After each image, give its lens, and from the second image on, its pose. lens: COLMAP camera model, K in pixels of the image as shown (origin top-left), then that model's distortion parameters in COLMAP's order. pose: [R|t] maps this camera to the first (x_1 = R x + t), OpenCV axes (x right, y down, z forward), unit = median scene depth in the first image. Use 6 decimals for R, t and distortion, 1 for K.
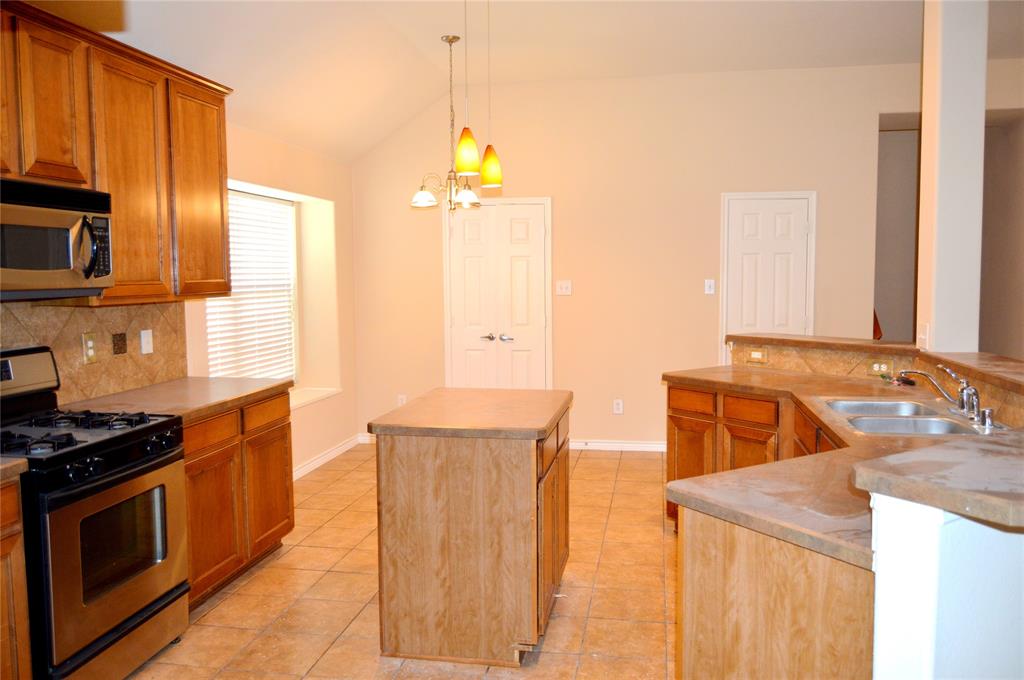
lens RADIAL K [[802.0, 0, 518.9], [0, 802.0, 338.8], [0, 0, 1]] dist [-0.023778, 0.015211]
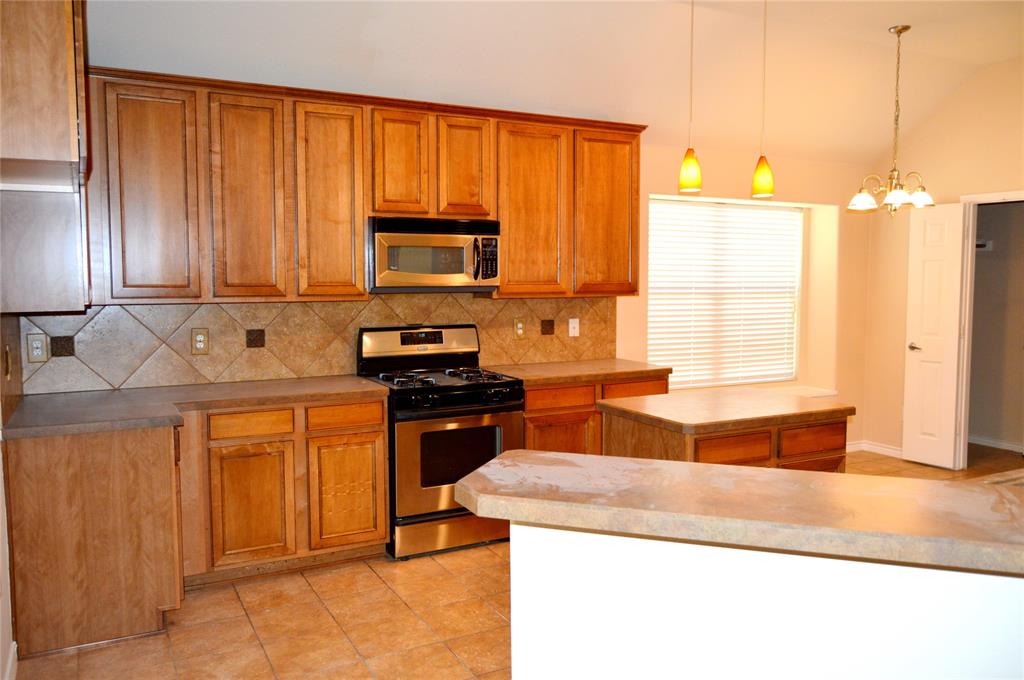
lens RADIAL K [[802.0, 0, 517.0], [0, 802.0, 335.7], [0, 0, 1]] dist [-0.023778, 0.015211]
pose [[0.613208, 0.067051, -0.787070, 0.581525], [-0.069744, 0.997095, 0.030606, -0.018886], [0.786836, 0.036126, 0.616104, 0.118154]]
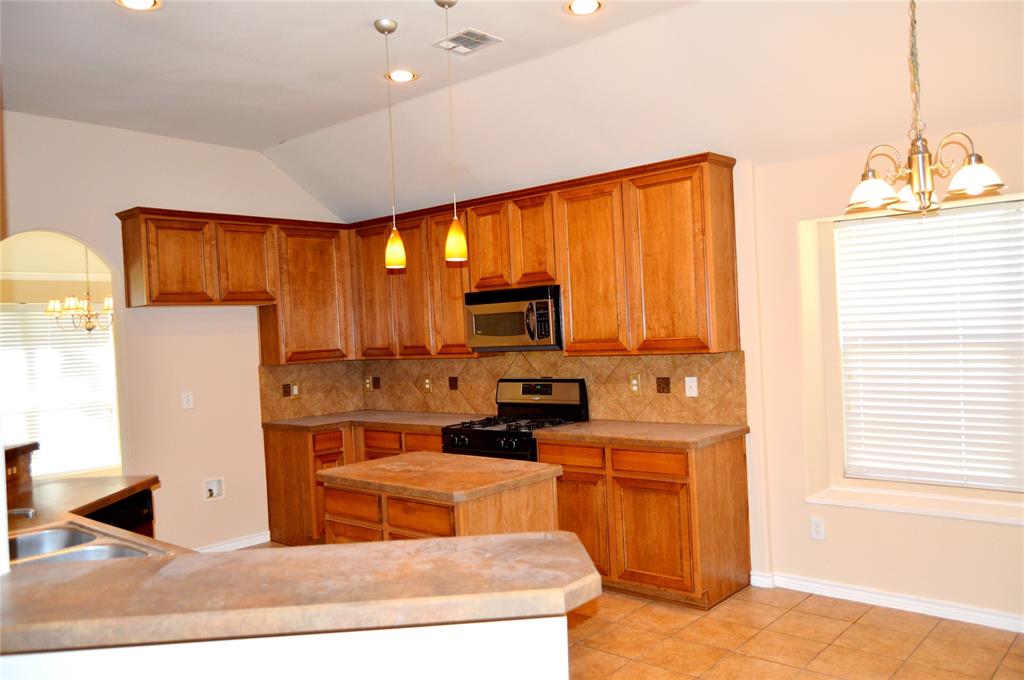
lens RADIAL K [[802.0, 0, 513.4], [0, 802.0, 339.1], [0, 0, 1]] dist [-0.023778, 0.015211]
pose [[-0.523360, 0.041860, -0.851083, 0.765056], [-0.019299, 0.997954, 0.060951, -0.150289], [0.851893, 0.048324, -0.521482, 1.546119]]
